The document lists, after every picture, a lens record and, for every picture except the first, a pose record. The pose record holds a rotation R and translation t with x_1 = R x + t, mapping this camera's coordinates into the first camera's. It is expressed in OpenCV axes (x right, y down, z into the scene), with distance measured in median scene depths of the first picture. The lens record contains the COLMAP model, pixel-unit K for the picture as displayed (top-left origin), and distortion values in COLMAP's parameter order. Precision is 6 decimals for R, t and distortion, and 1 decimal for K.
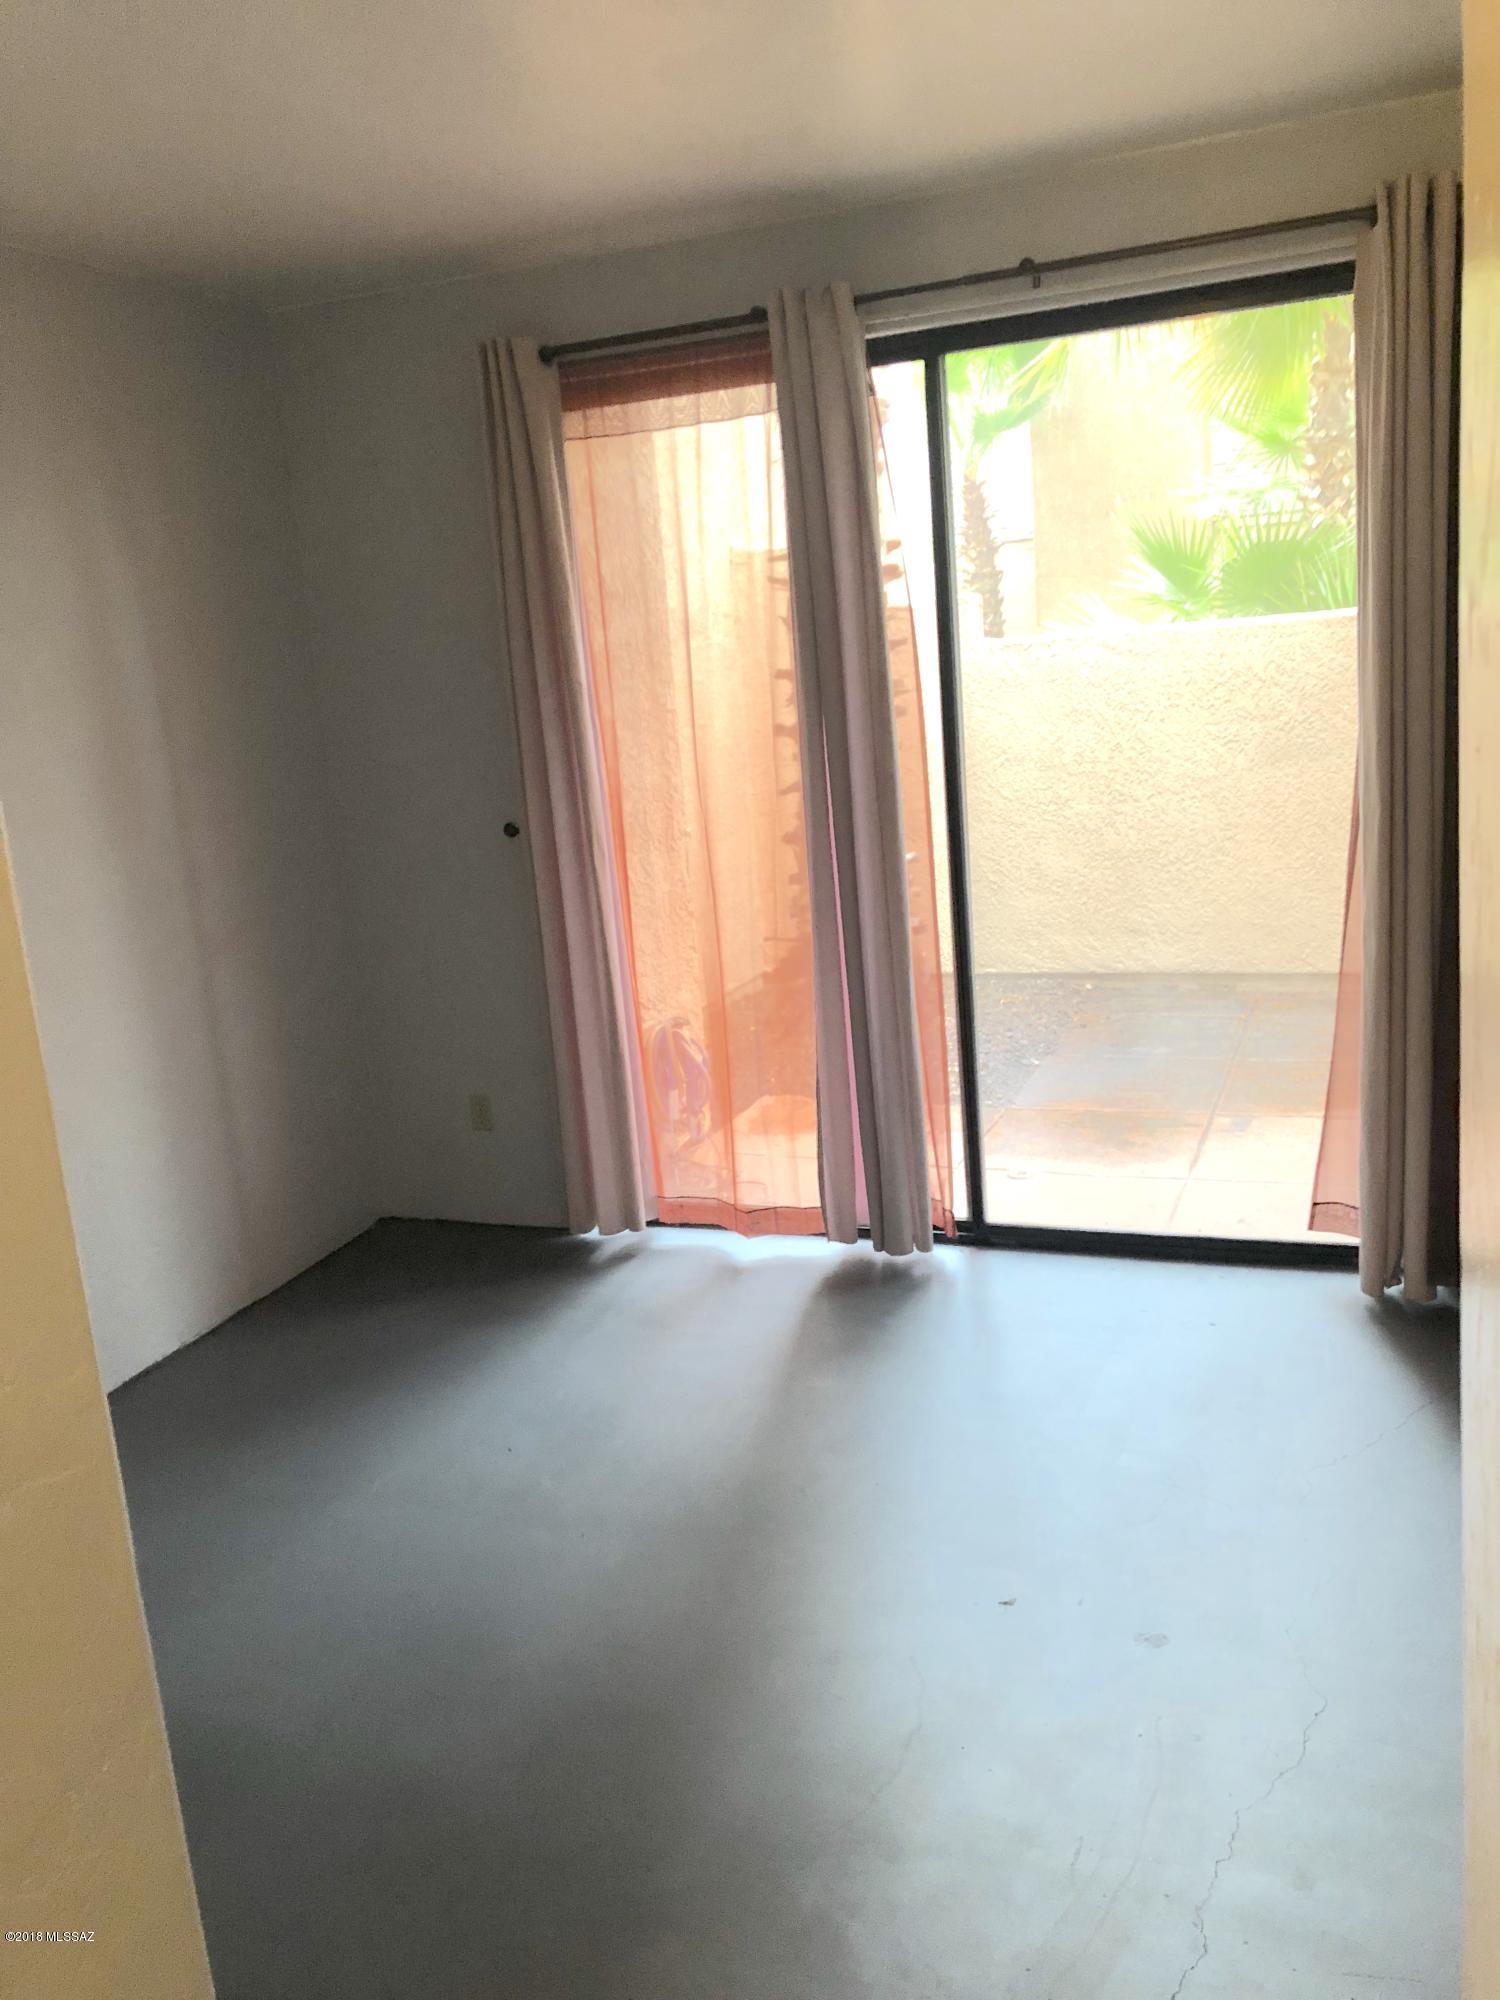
lens RADIAL K [[1599.5, 0, 750.0], [0, 1599.5, 1000.0], [0, 0, 1]] dist [0.011523, -0.002518]
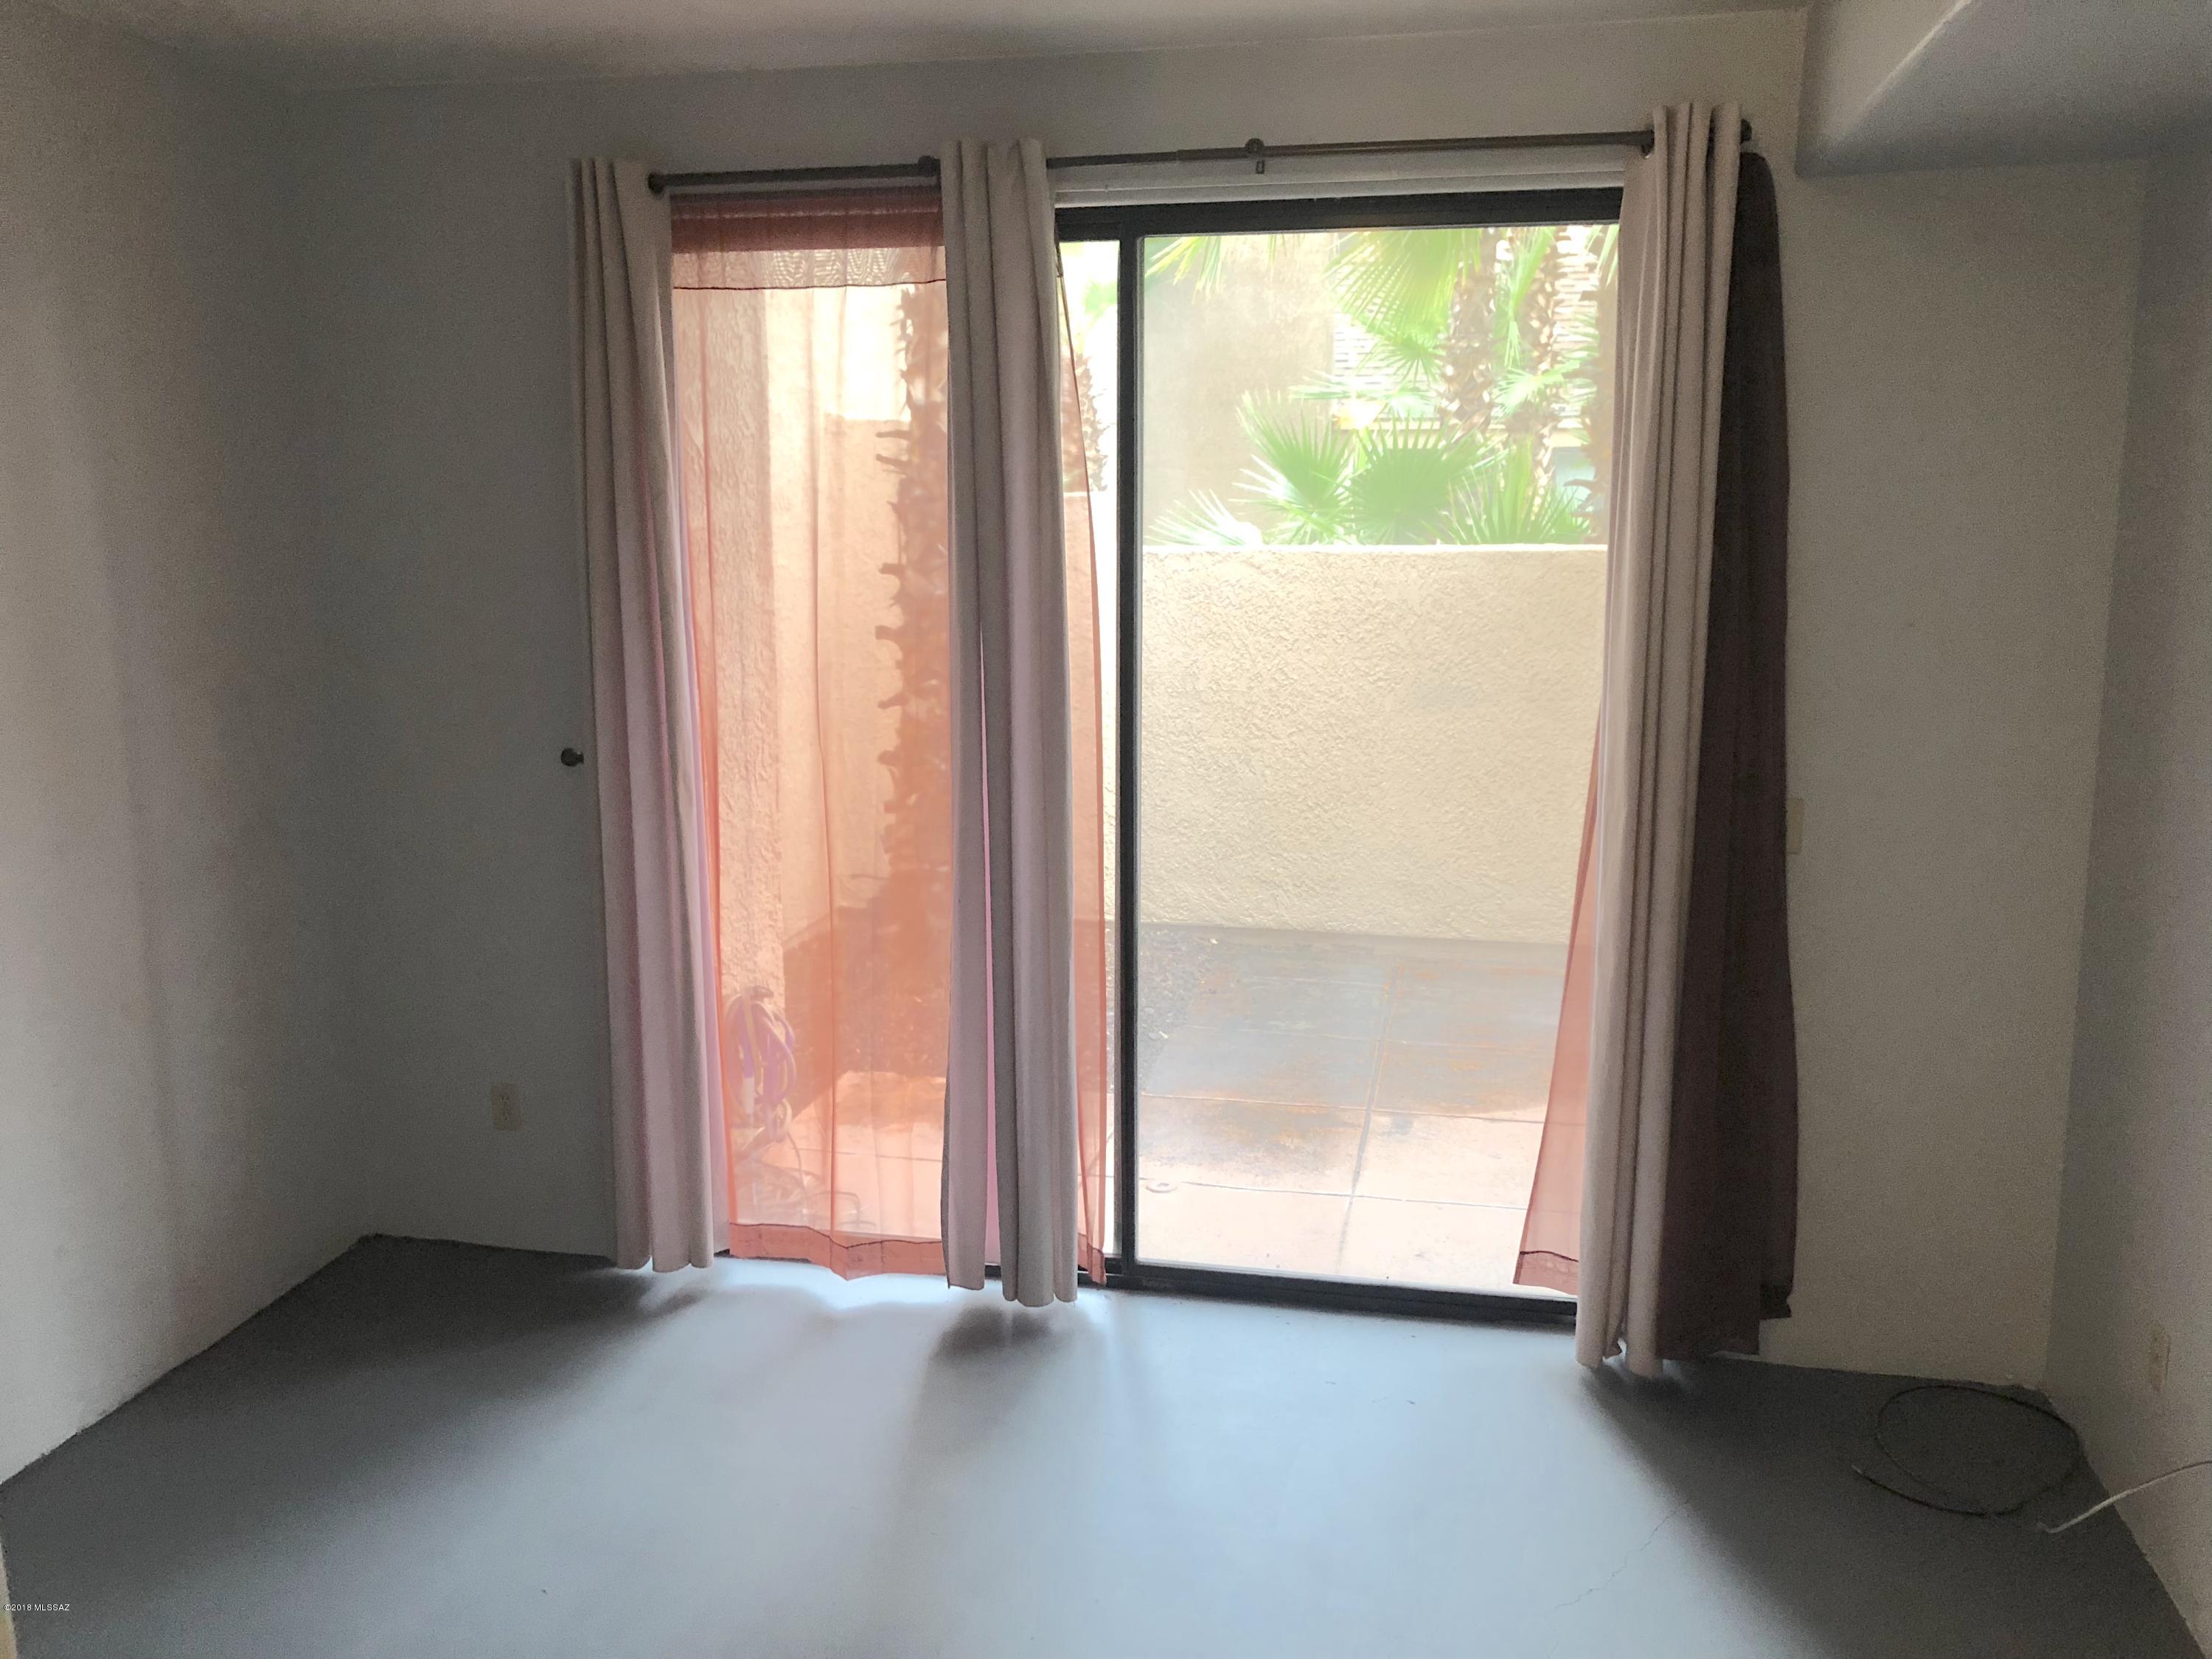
lens RADIAL K [[1774.0, 0, 1106.0], [0, 1774.0, 829.5], [0, 0, 1]] dist [0.070793, -0.119091]
pose [[0.982735, 0.049442, 0.178288, -0.044985], [-0.041893, 0.998069, -0.045859, -0.042015], [-0.180211, 0.037598, 0.982909, 0.080424]]
